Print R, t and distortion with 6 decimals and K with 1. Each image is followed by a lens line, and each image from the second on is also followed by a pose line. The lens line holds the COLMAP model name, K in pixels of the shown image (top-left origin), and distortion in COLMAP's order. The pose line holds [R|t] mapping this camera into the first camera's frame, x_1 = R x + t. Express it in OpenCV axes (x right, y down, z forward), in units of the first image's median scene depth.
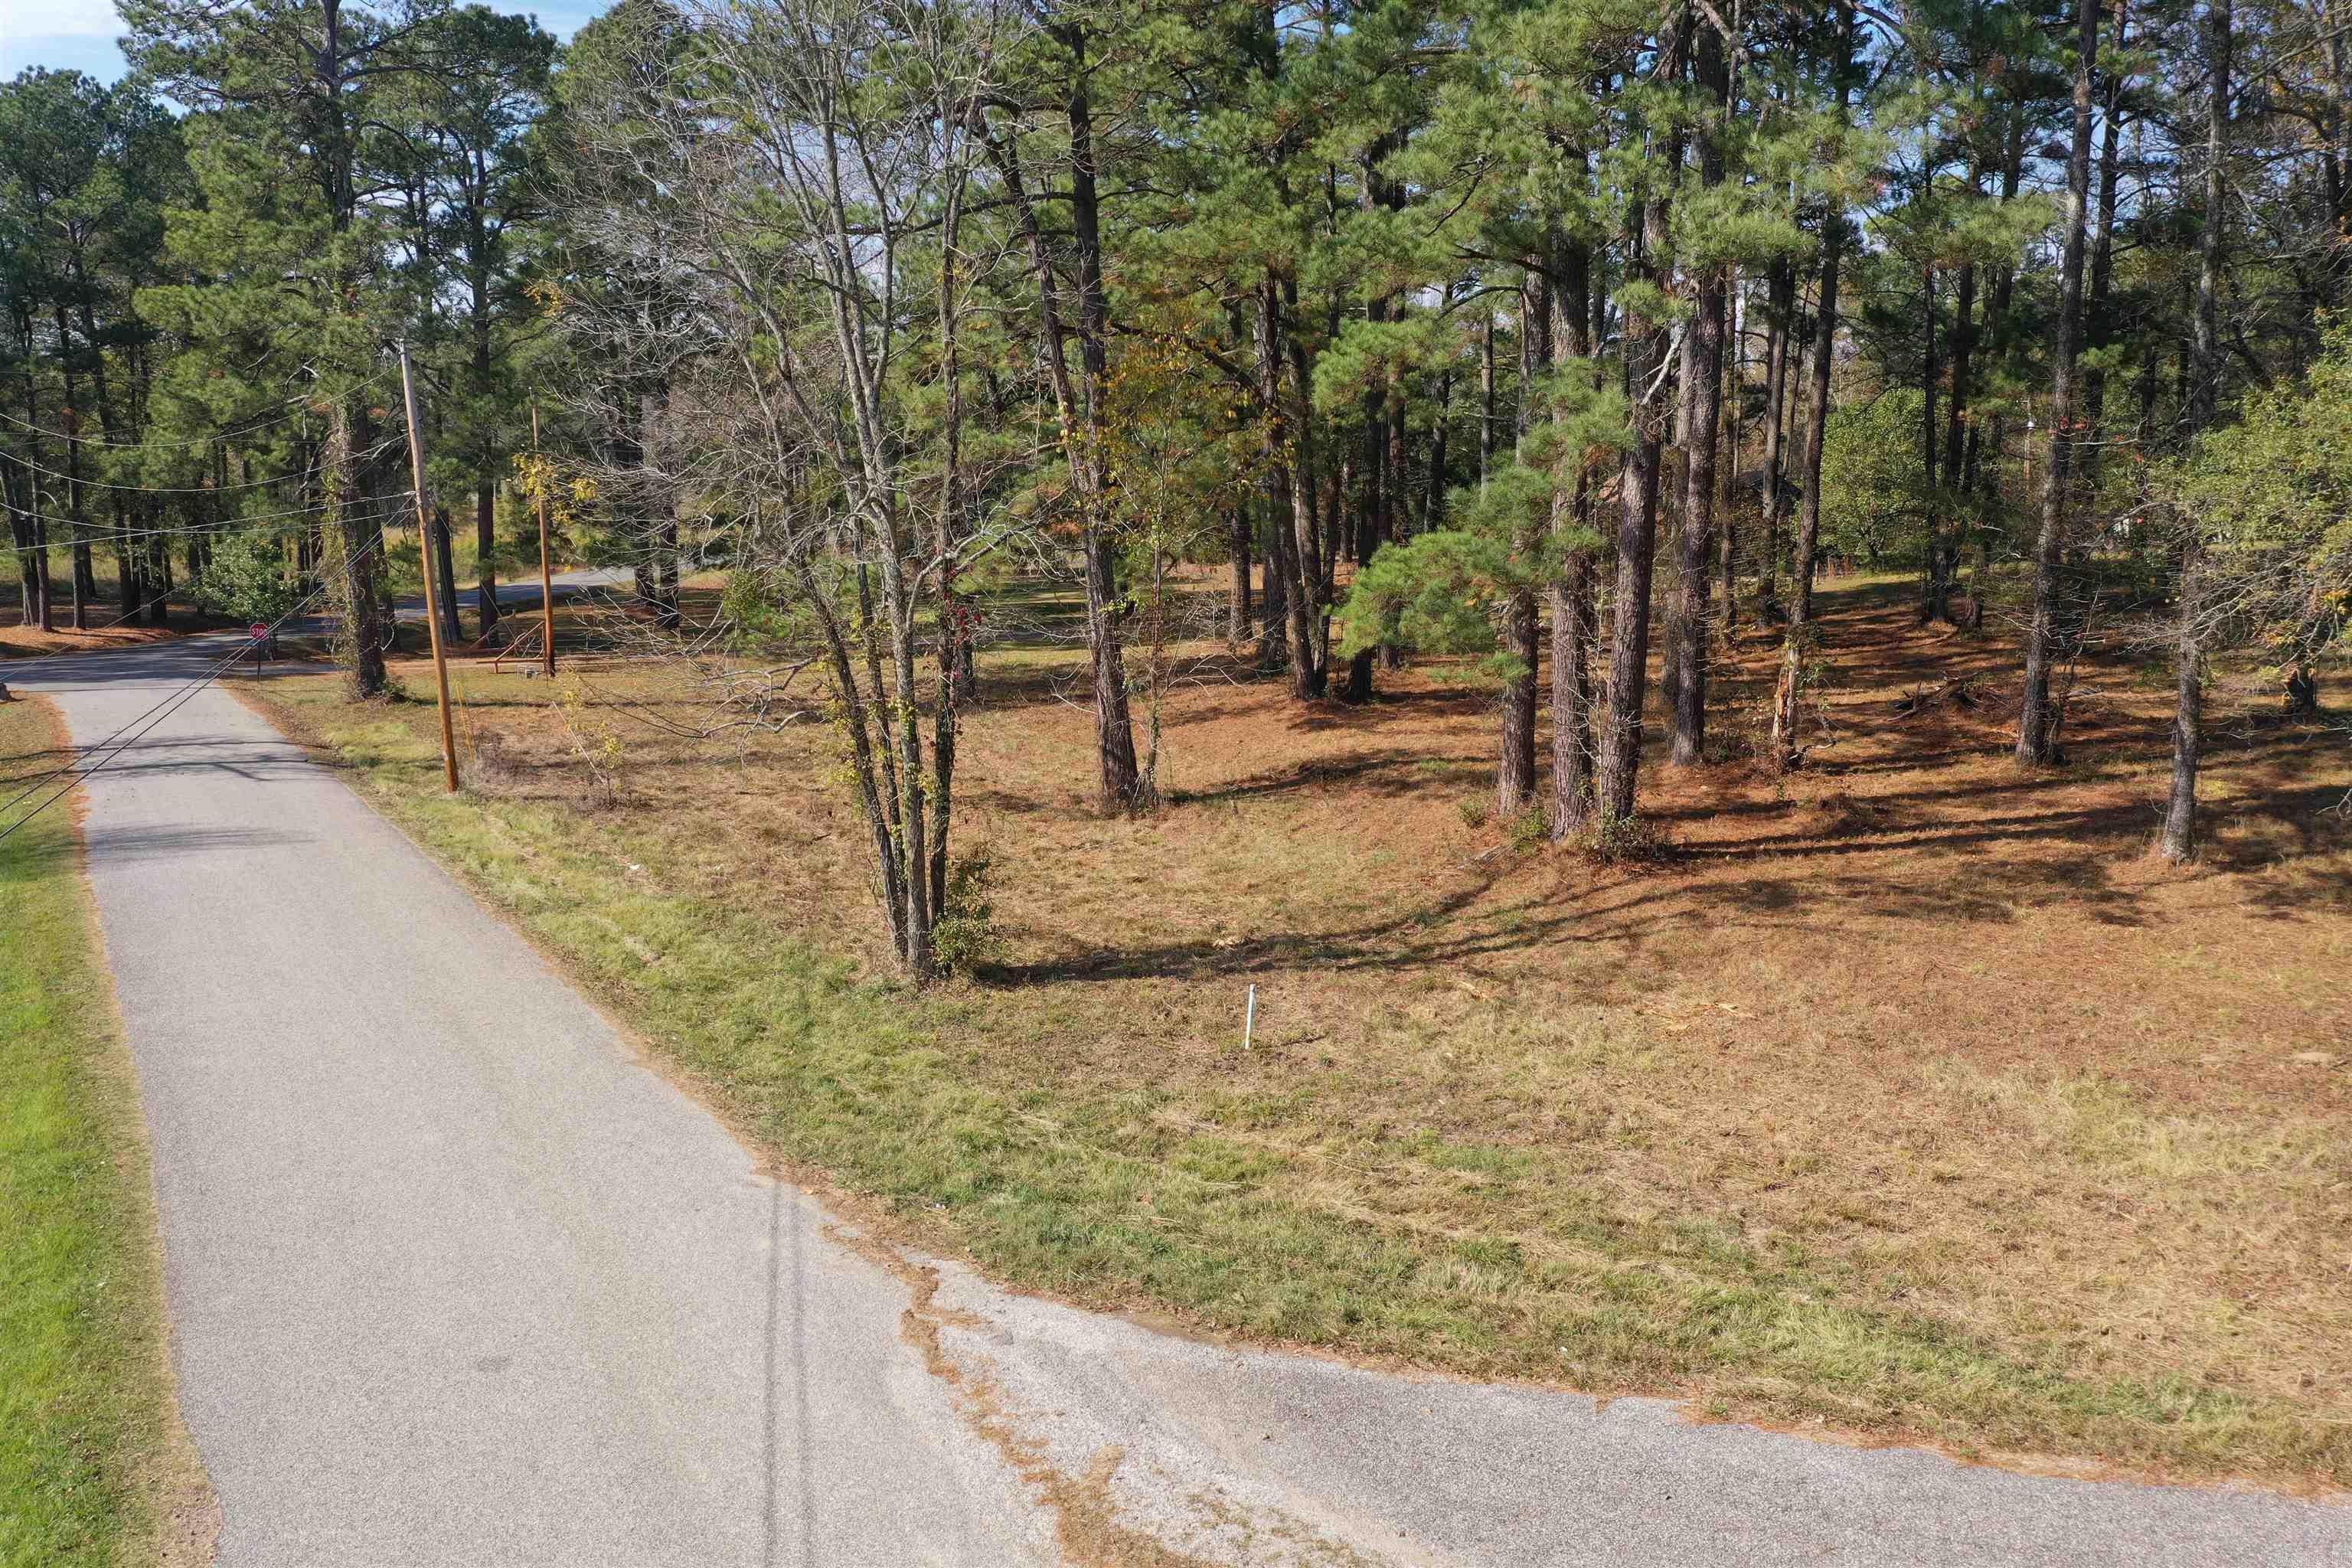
lens RADIAL K [[1846.7, 0, 1173.6], [0, 1846.7, 782.1], [0, 0, 1]] dist [-0.000341, -0.003837]
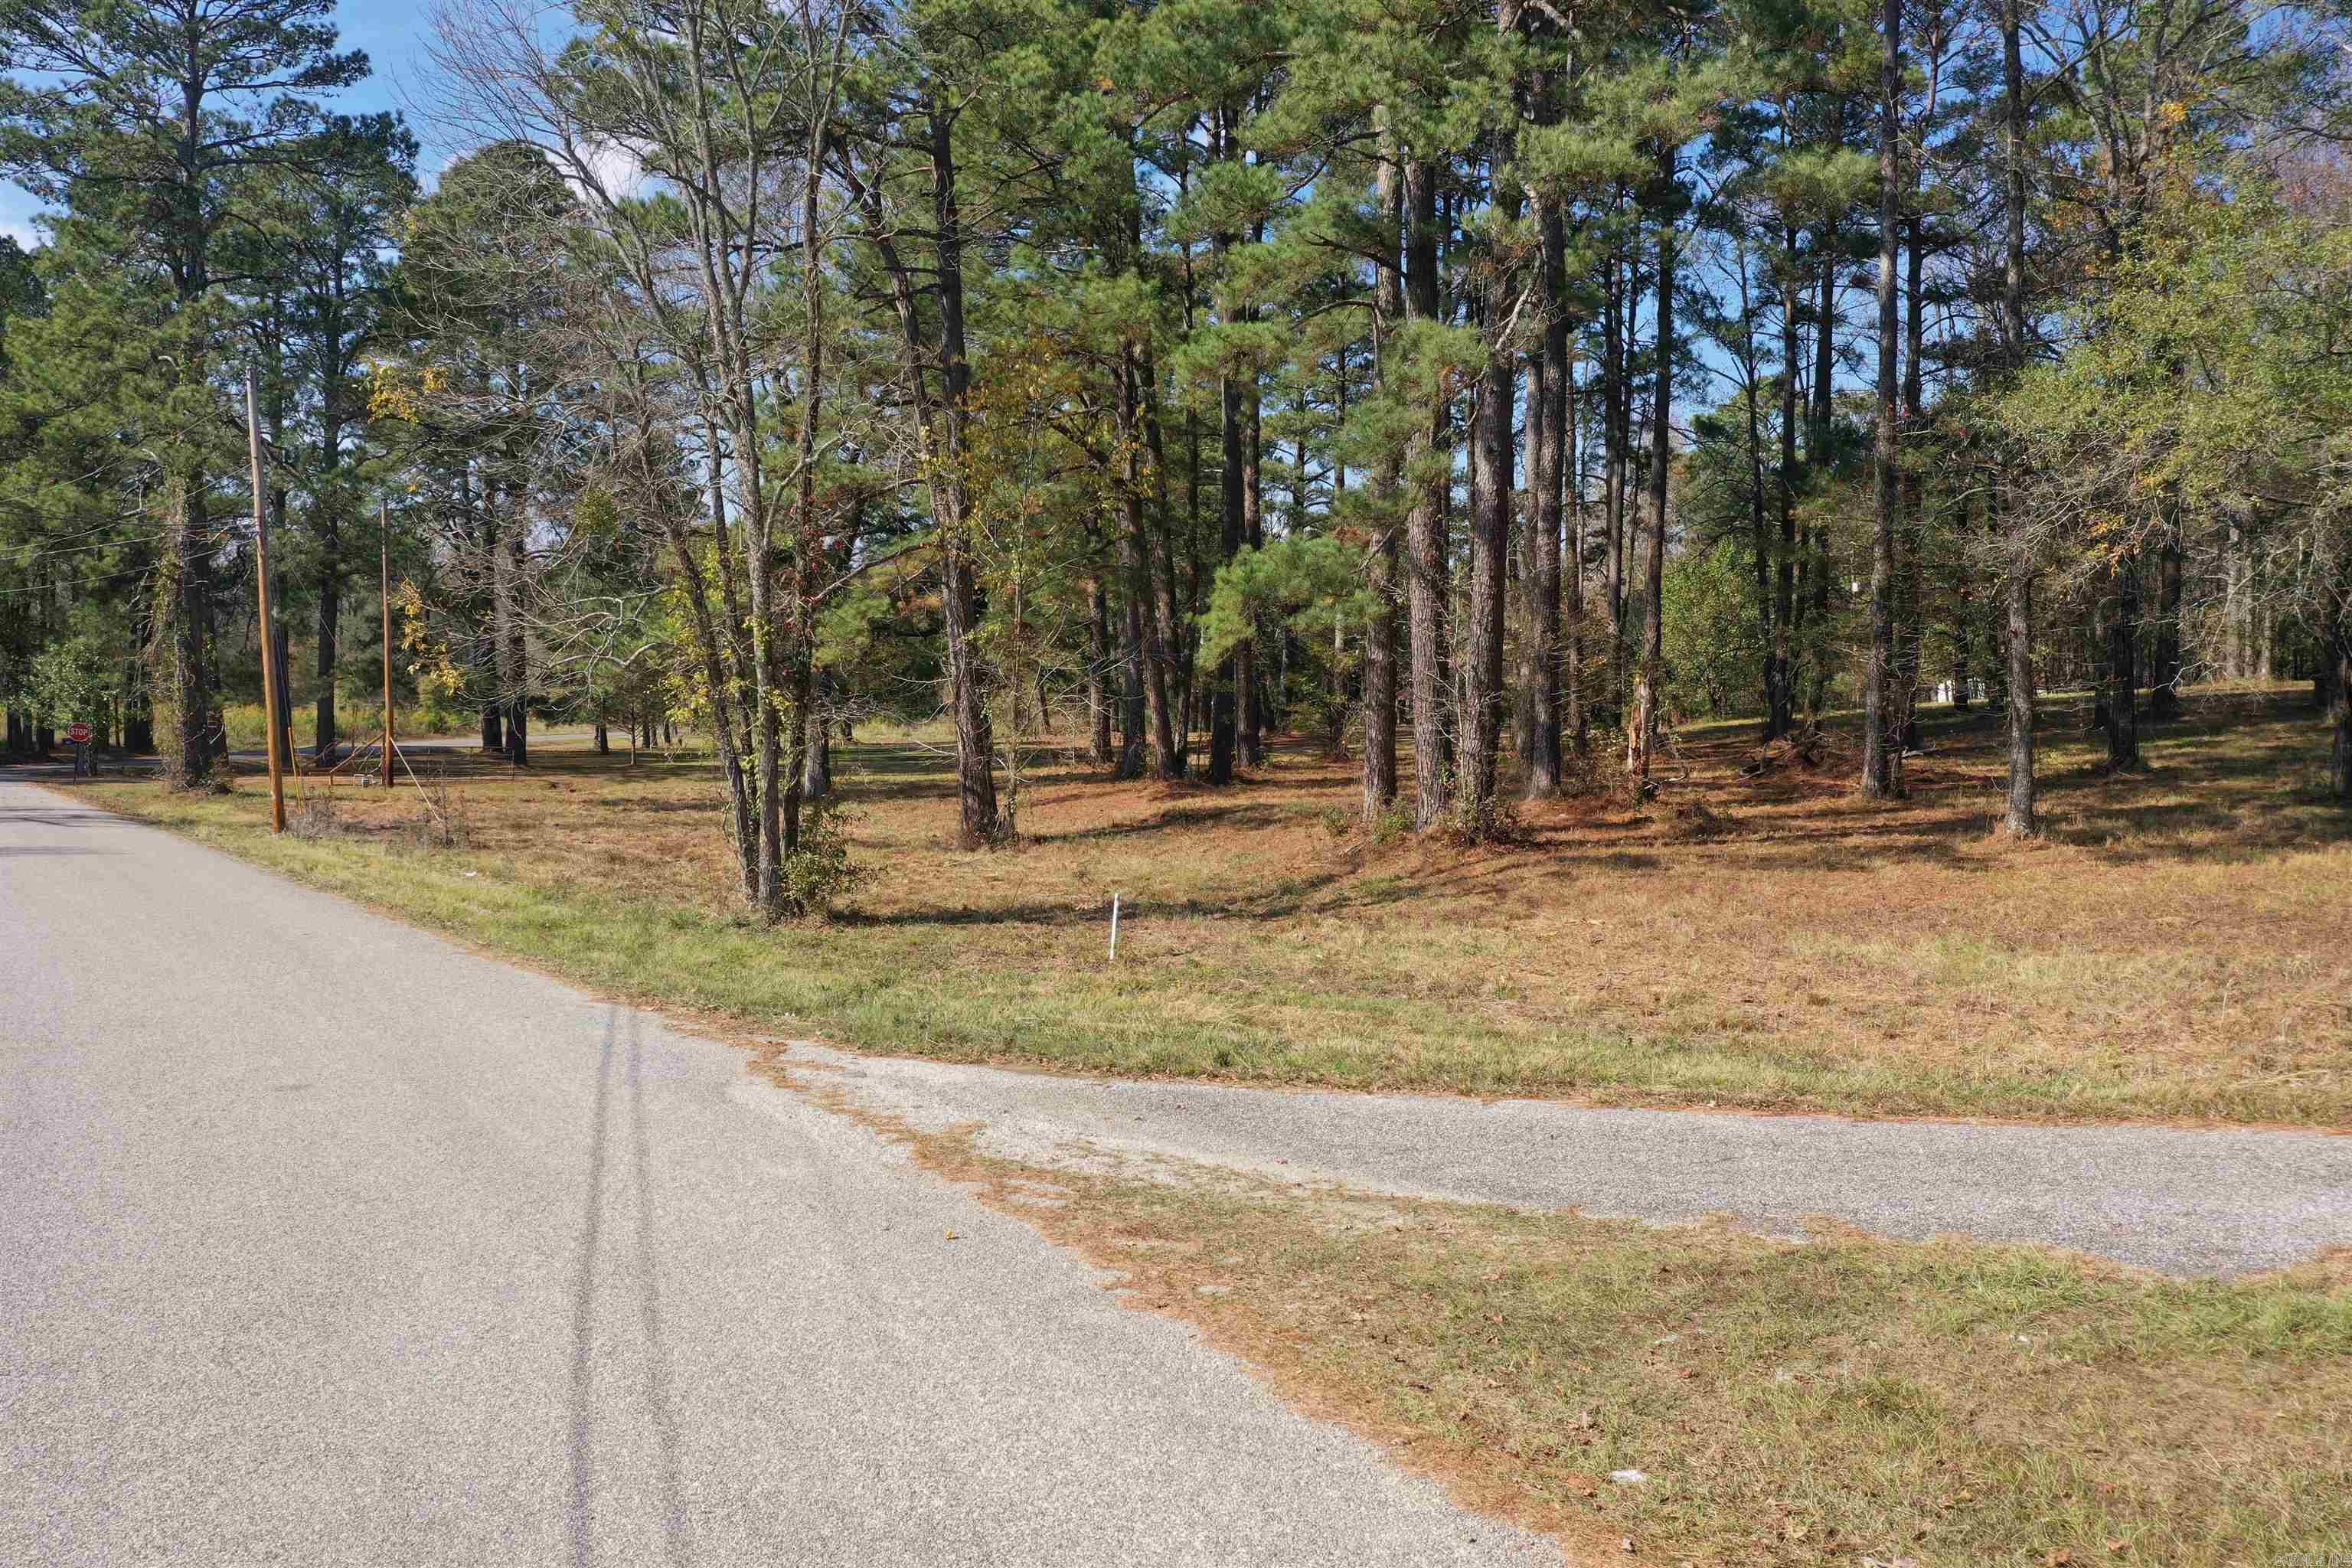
lens RADIAL K [[1848.7, 0, 1171.0], [0, 1848.7, 783.1], [0, 0, 1]] dist [-0.000510, -0.006167]
pose [[0.997174, 0.001014, 0.075124, -0.001869], [0.008278, 0.992337, -0.123284, 0.140263], [-0.074673, 0.123558, 0.989524, 0.021449]]
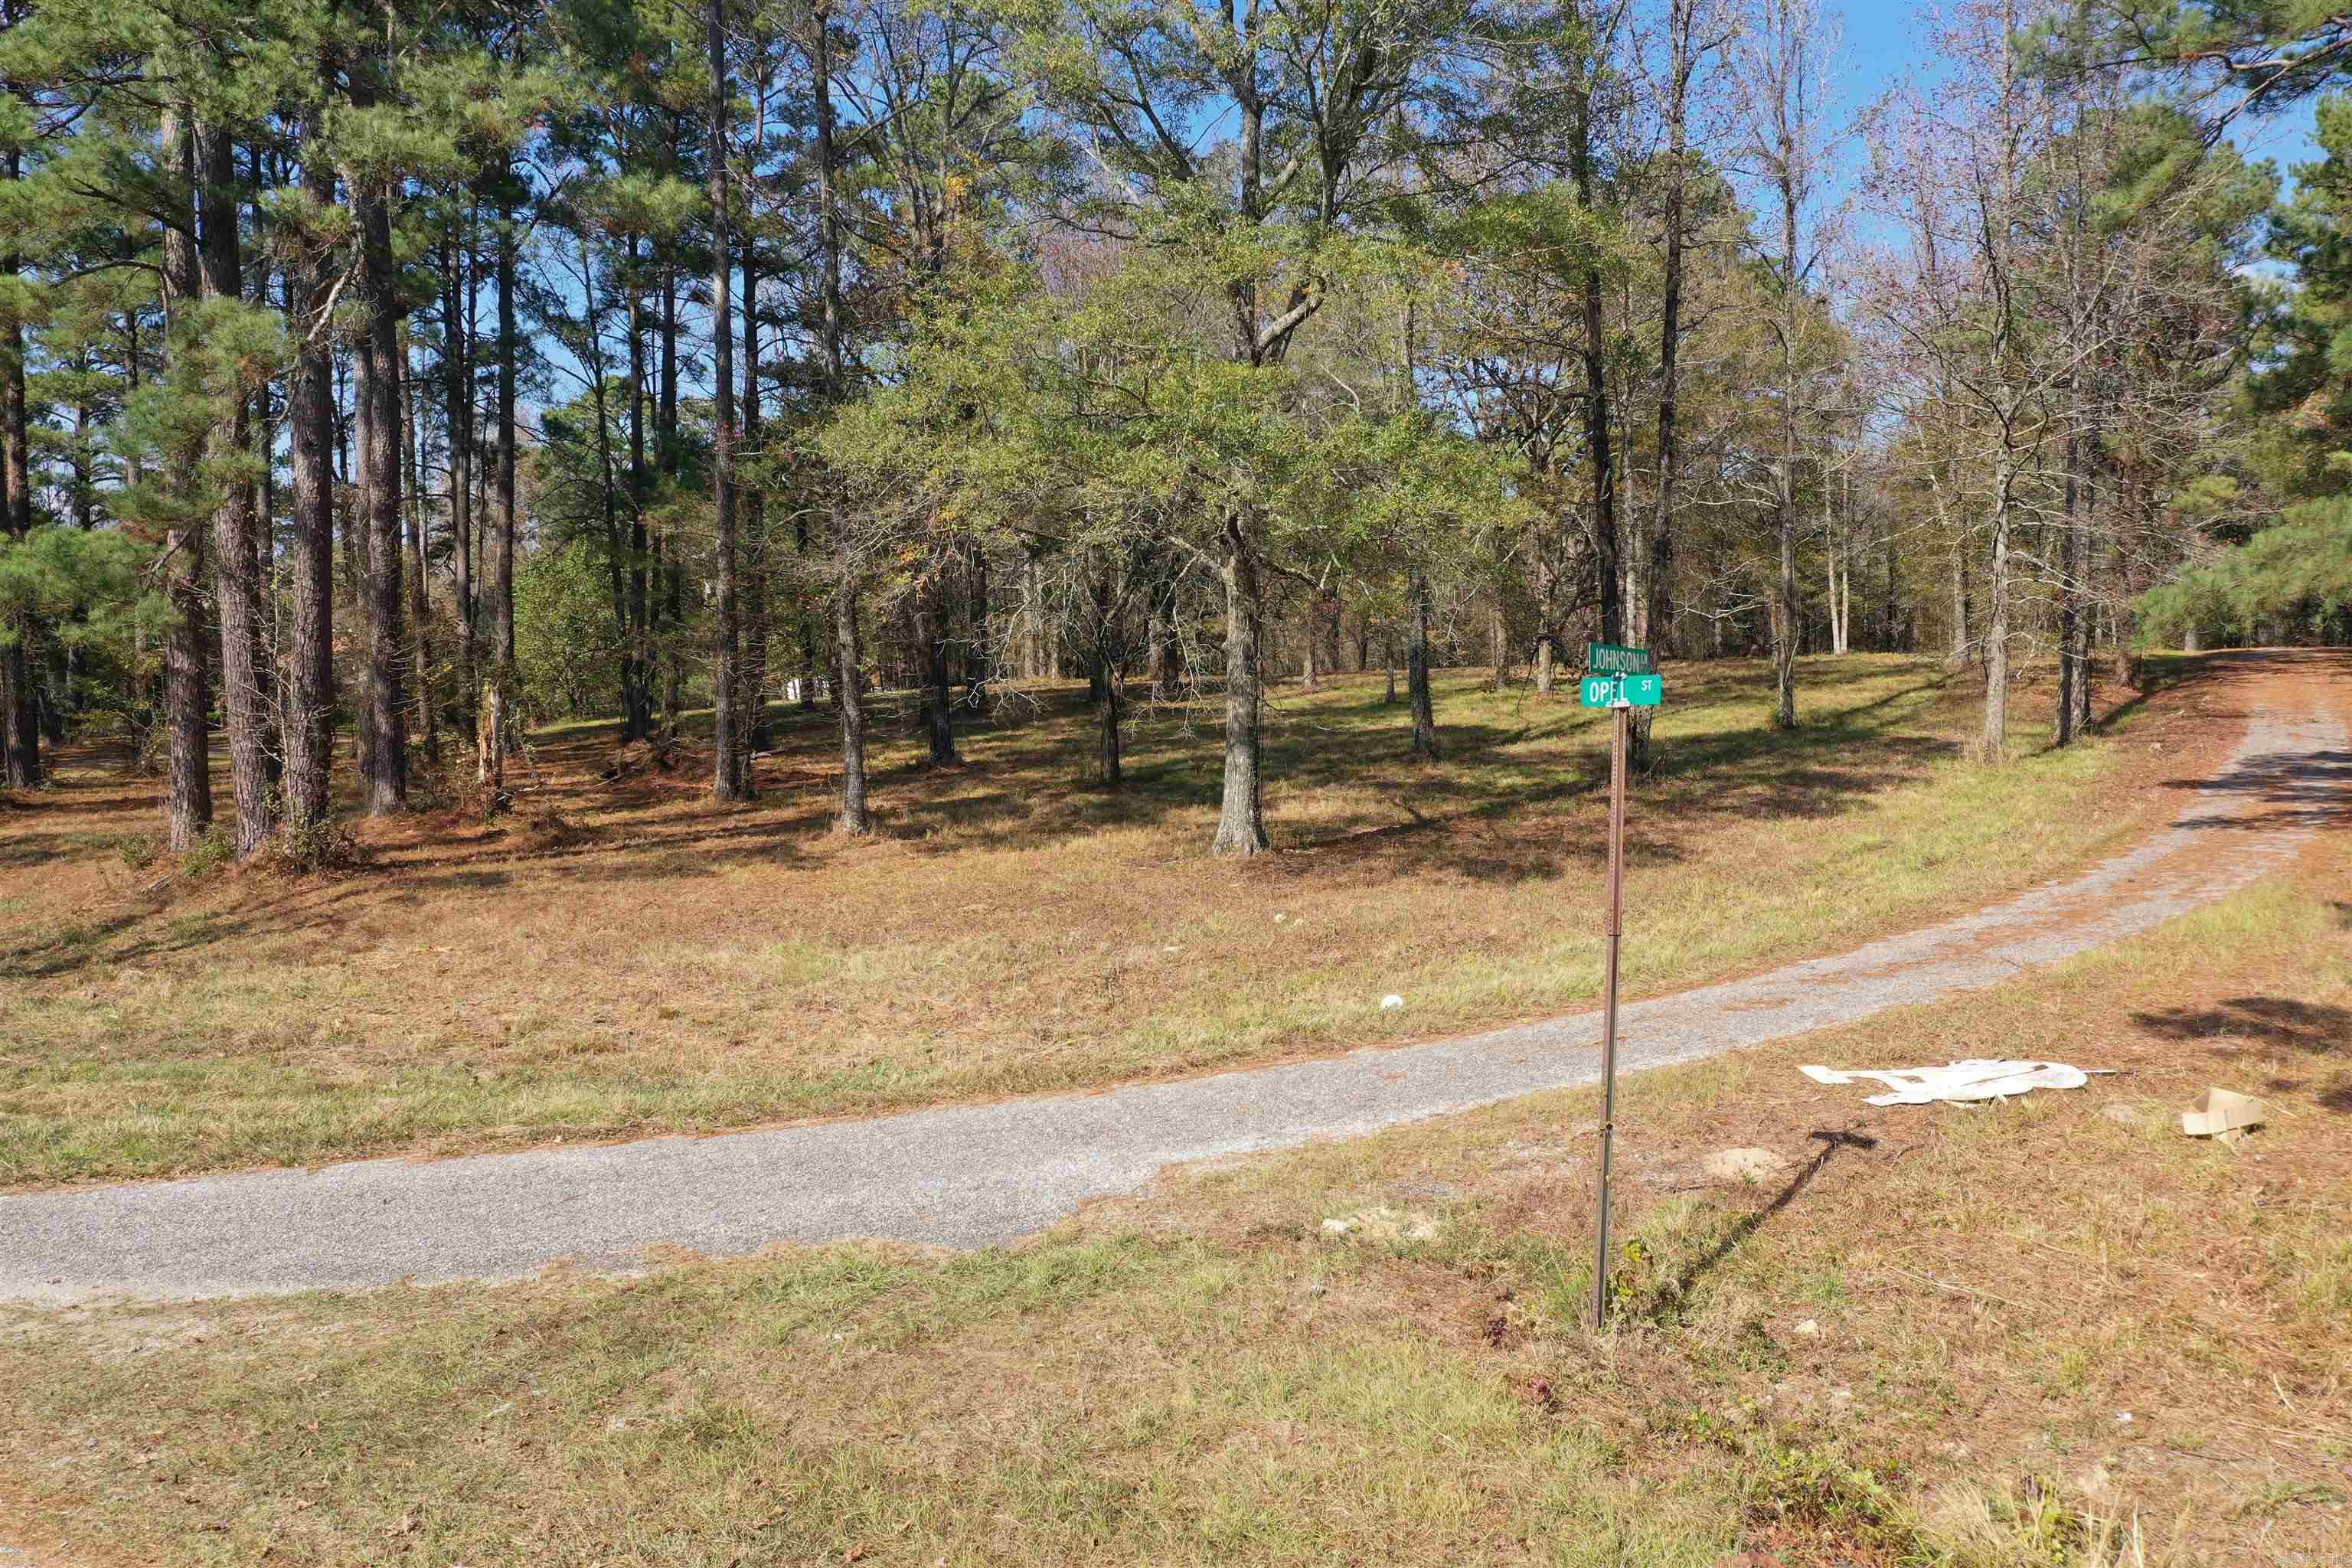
lens RADIAL K [[1857.8, 0, 1165.0], [0, 1857.8, 780.8], [0, 0, 1]] dist [-0.004676, -0.007487]
pose [[0.786040, -0.031585, 0.617368, 0.004794], [0.107889, 0.990375, -0.086698, 0.132213], [-0.608688, 0.134755, 0.781883, 0.015648]]
